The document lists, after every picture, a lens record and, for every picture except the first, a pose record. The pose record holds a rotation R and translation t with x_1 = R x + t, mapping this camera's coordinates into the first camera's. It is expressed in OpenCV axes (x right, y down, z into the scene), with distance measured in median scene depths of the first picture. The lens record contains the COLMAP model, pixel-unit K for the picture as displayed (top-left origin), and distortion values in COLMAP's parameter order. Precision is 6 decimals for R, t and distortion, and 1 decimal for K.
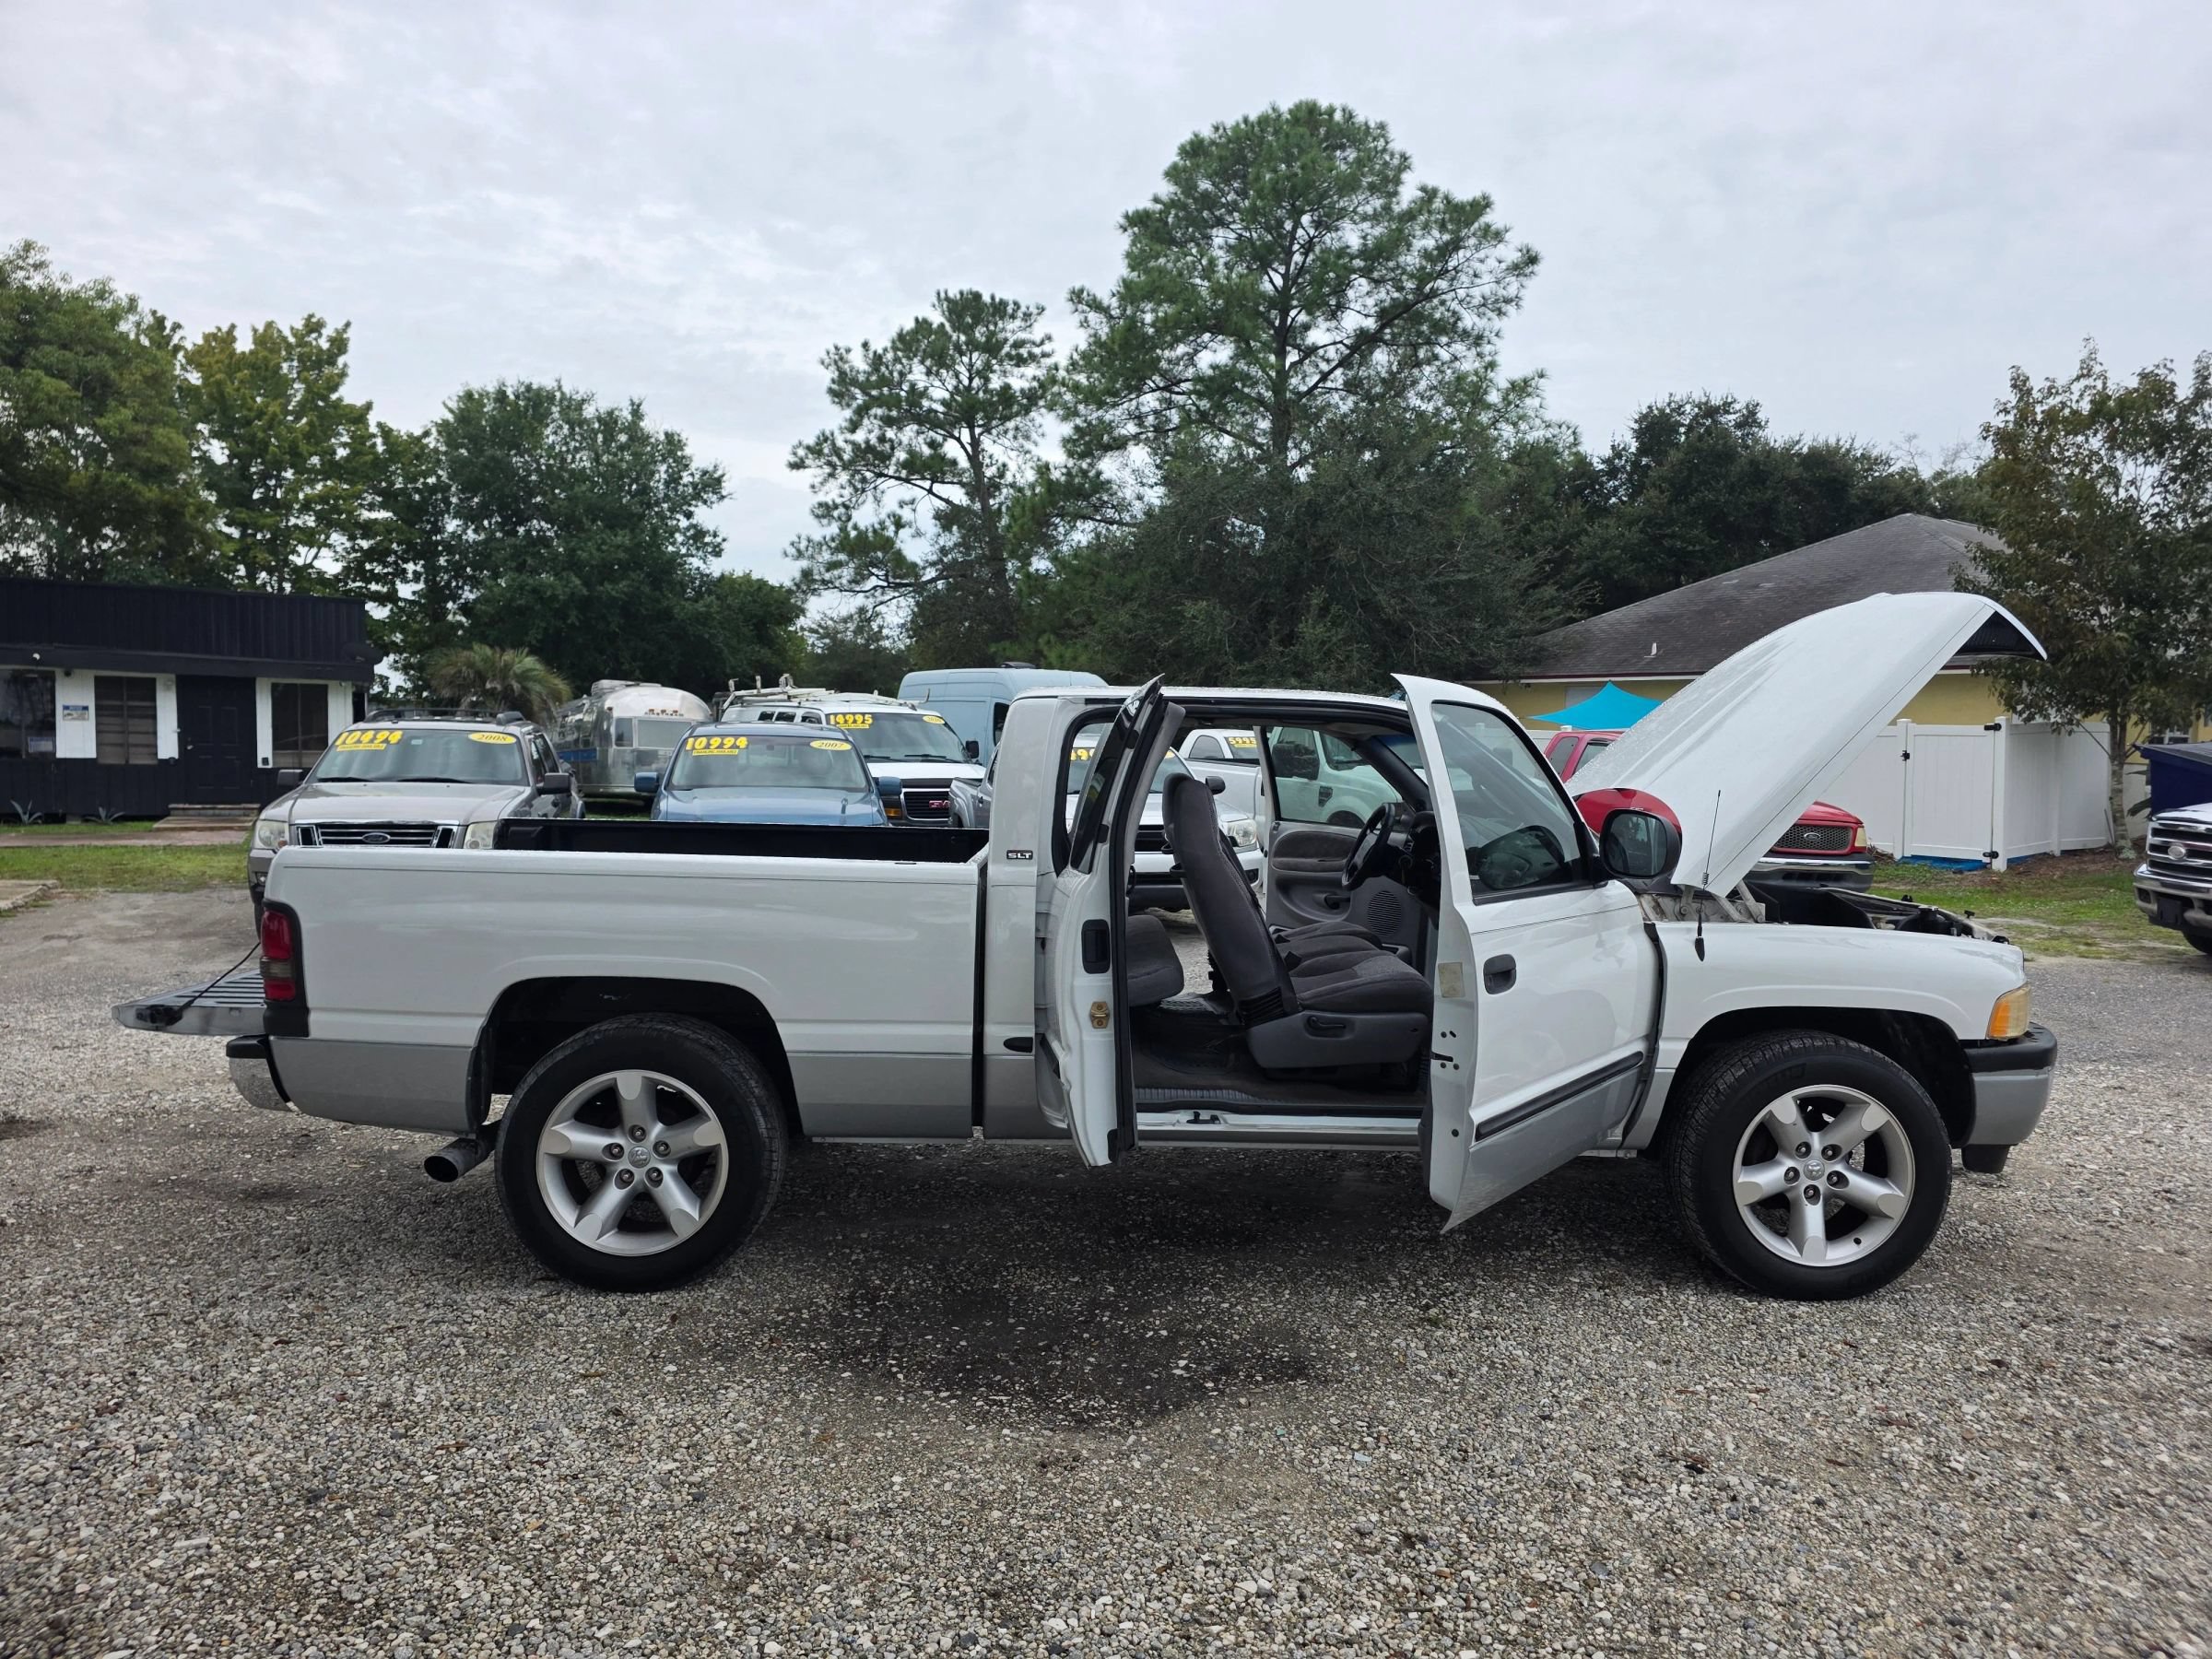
lens RADIAL K [[1502.9, 0, 1132.9], [0, 1502.9, 860.9], [0, 0, 1]] dist [0.048053, -0.038101]
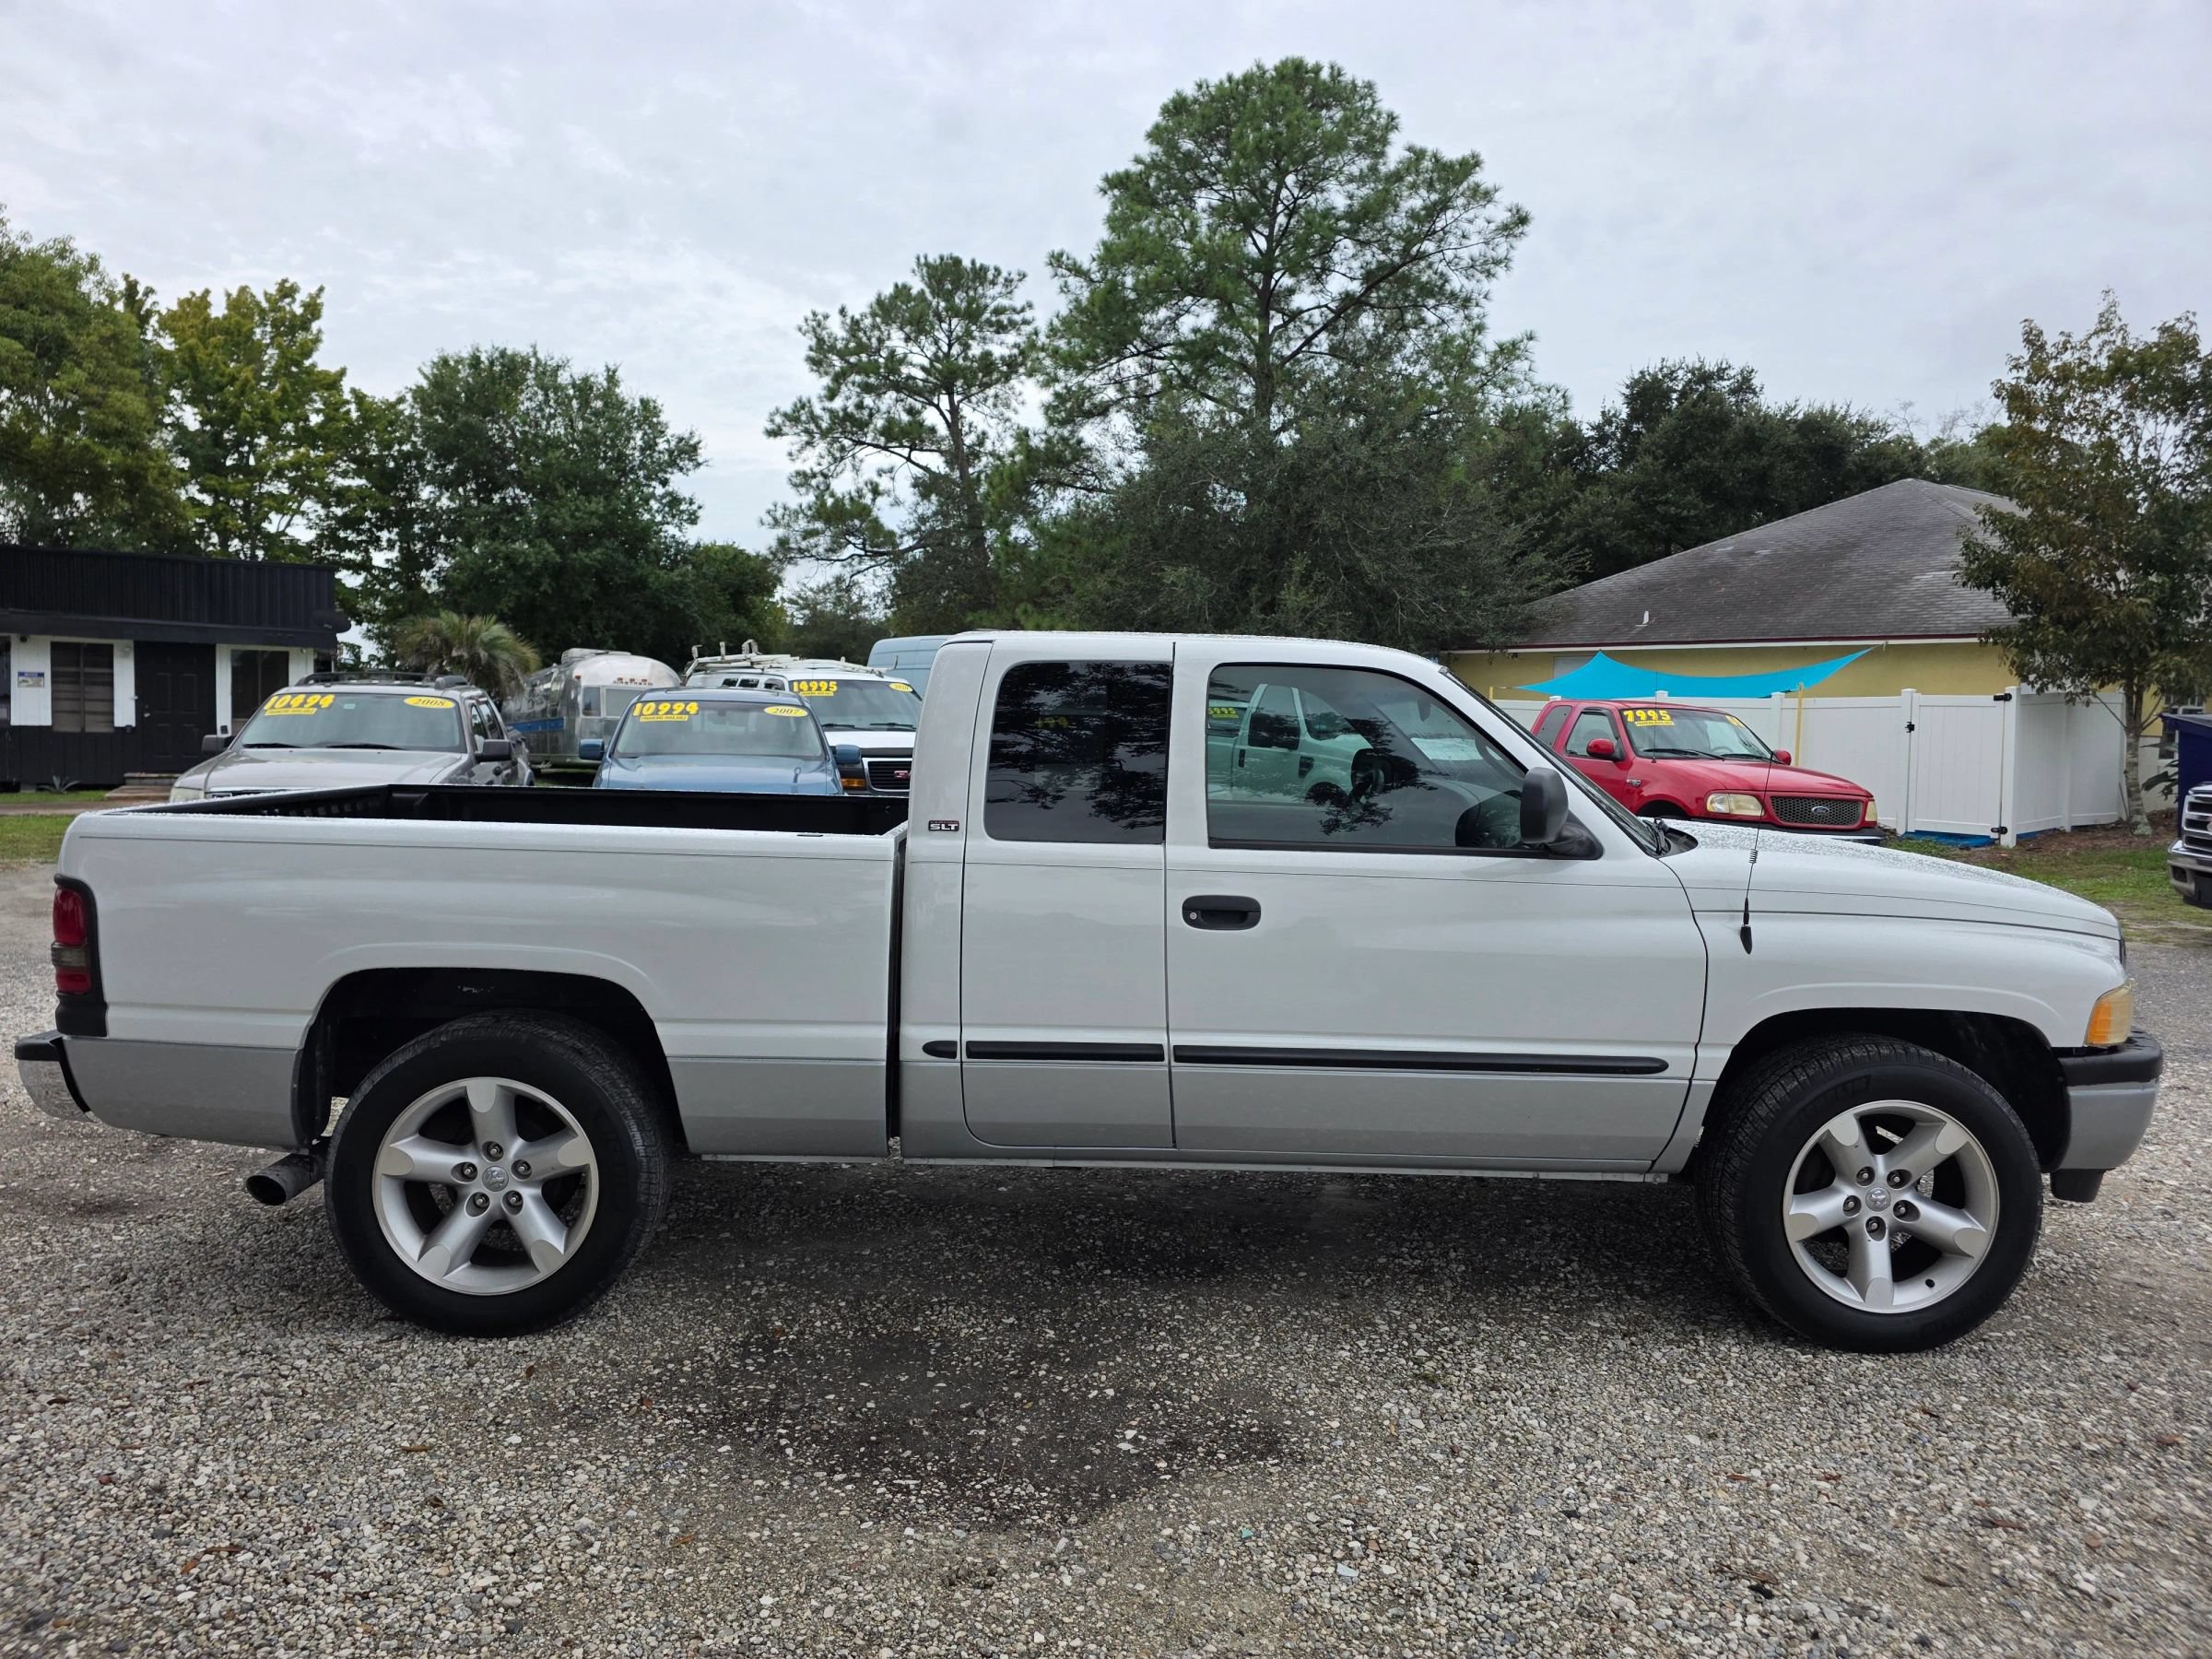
lens RADIAL K [[1494.7, 0, 1101.6], [0, 1494.7, 857.6], [0, 0, 1]] dist [0.045723, -0.036537]
pose [[0.999953, 0.003640, -0.008988, 0.002549], [-0.003499, 0.999872, 0.015588, 0.000130], [0.009044, -0.015556, 0.999838, 0.019228]]
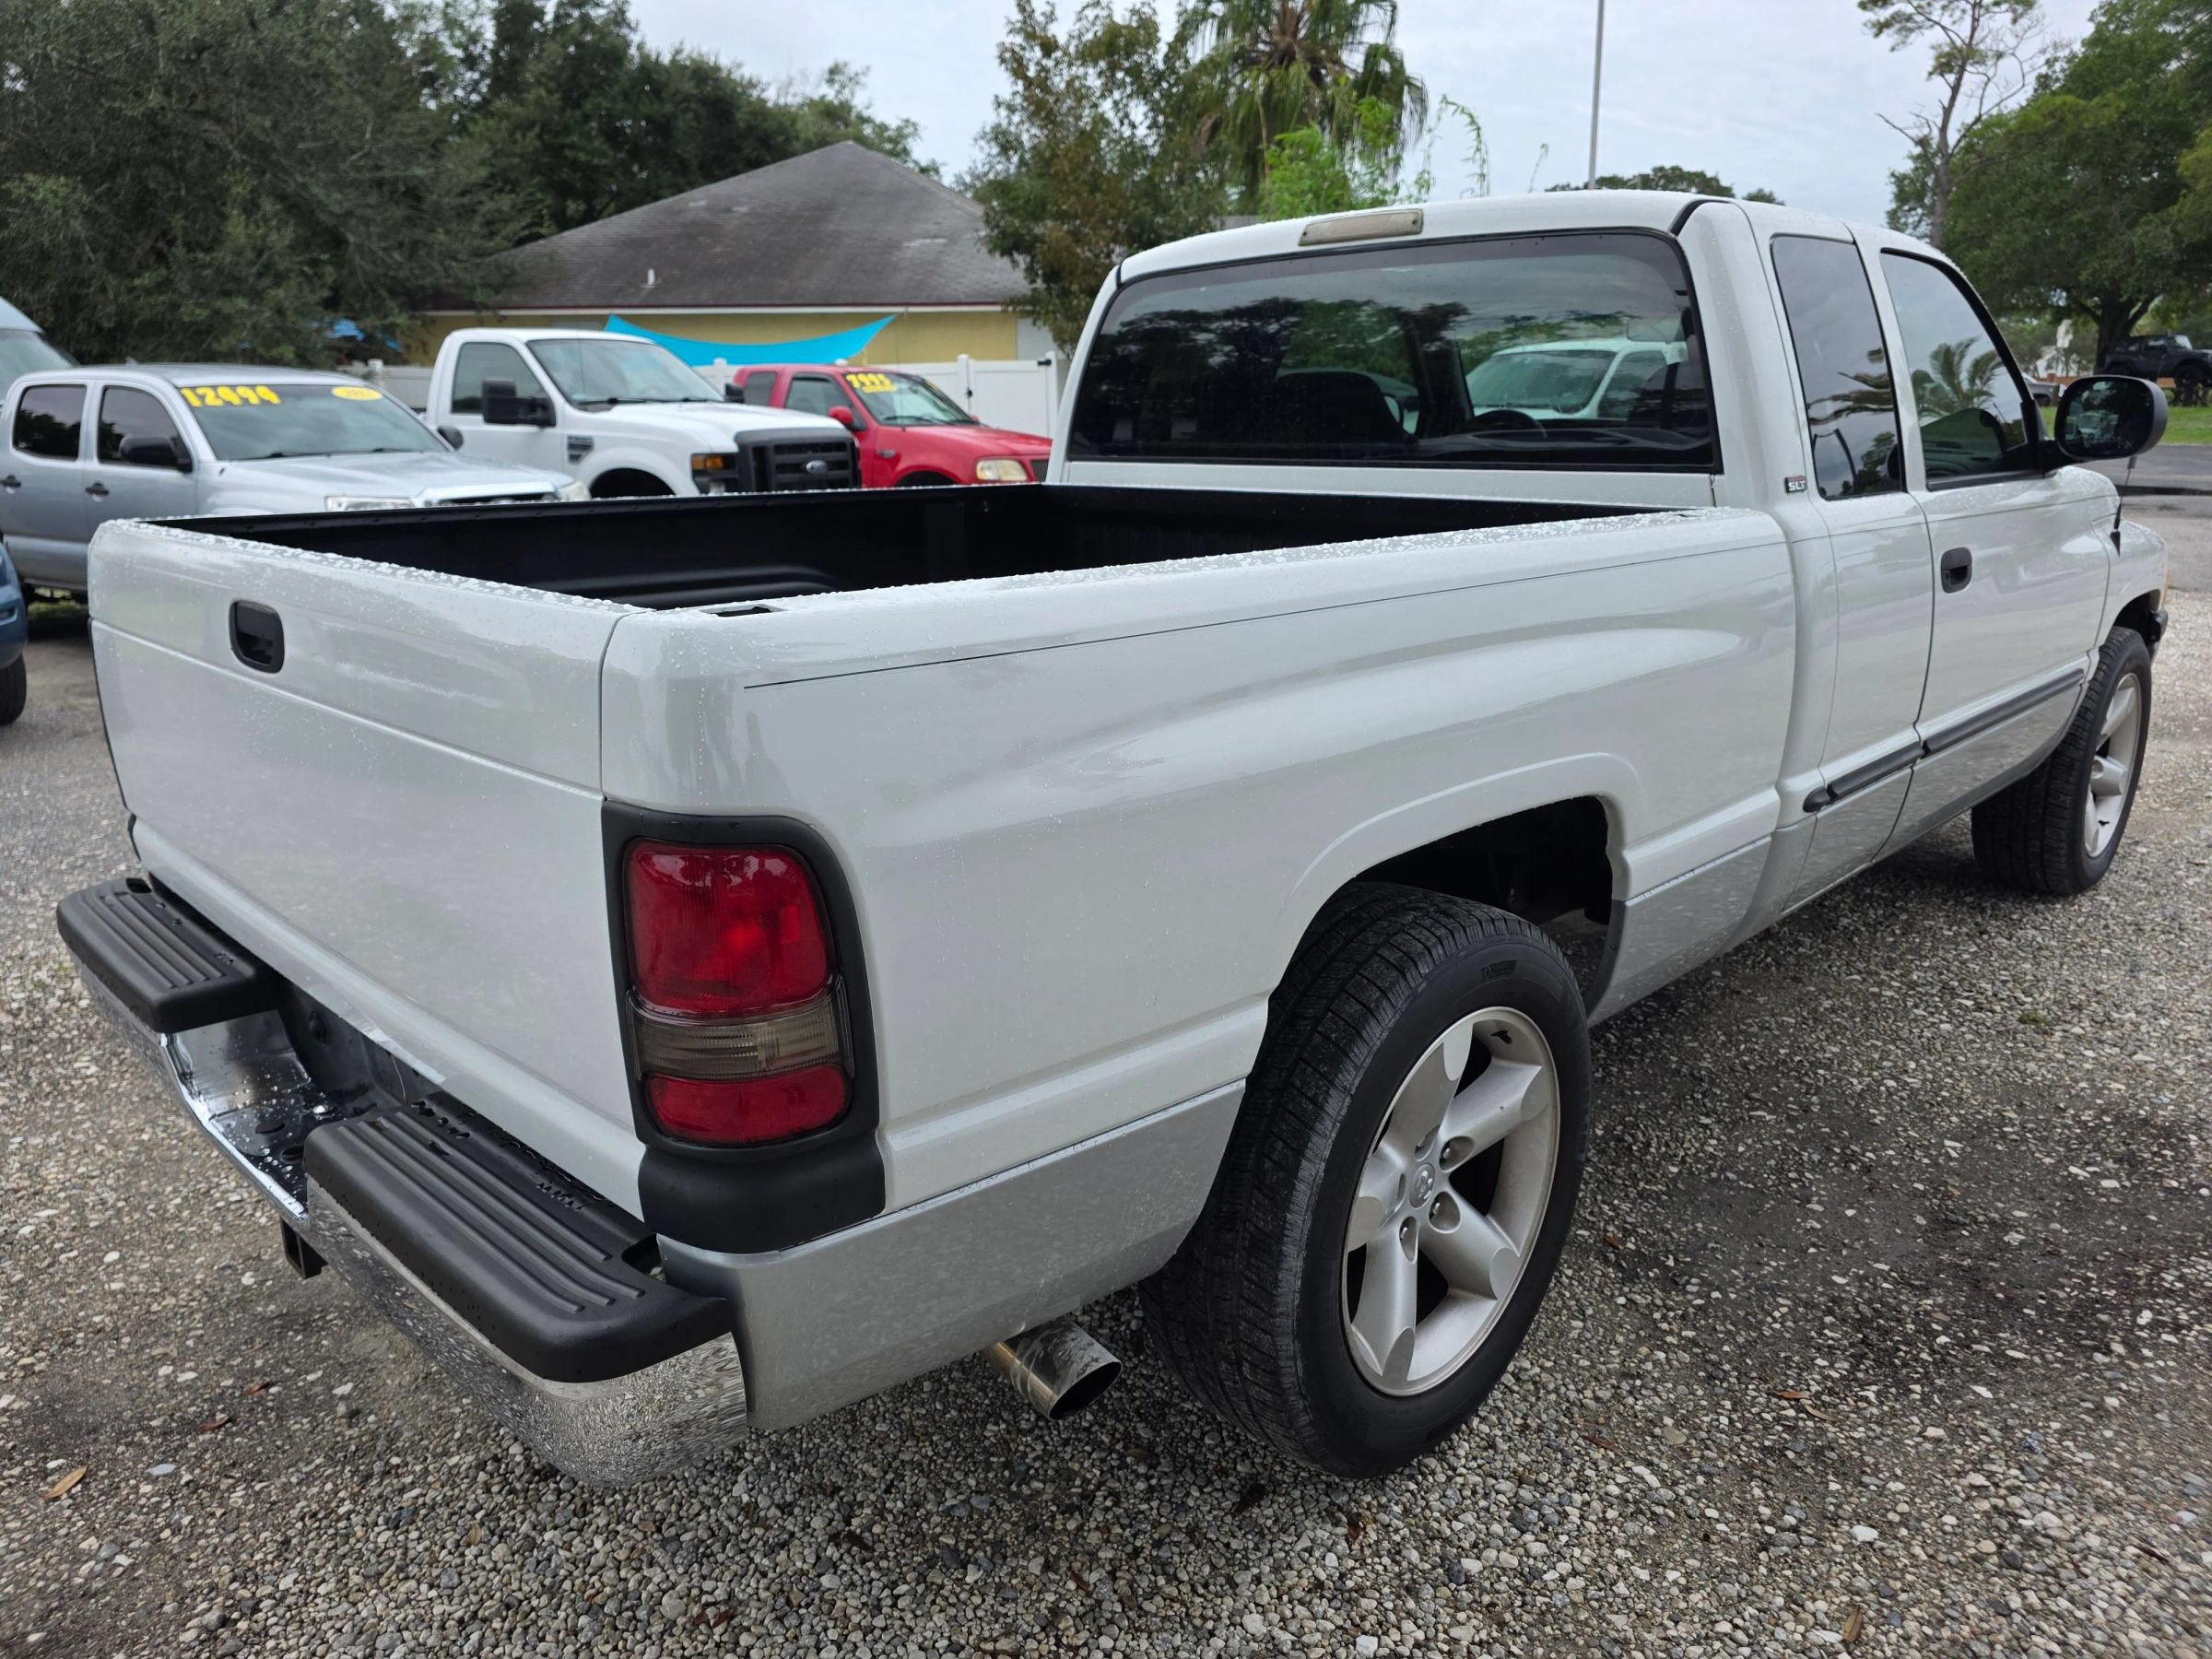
lens RADIAL K [[1494.7, 0, 1101.6], [0, 1494.7, 857.6], [0, 0, 1]] dist [0.045723, -0.036537]
pose [[0.726957, -0.220658, 0.650264, -0.082887], [0.076140, 0.967027, 0.243027, -0.002952], [-0.682449, -0.127159, 0.719788, 0.090105]]
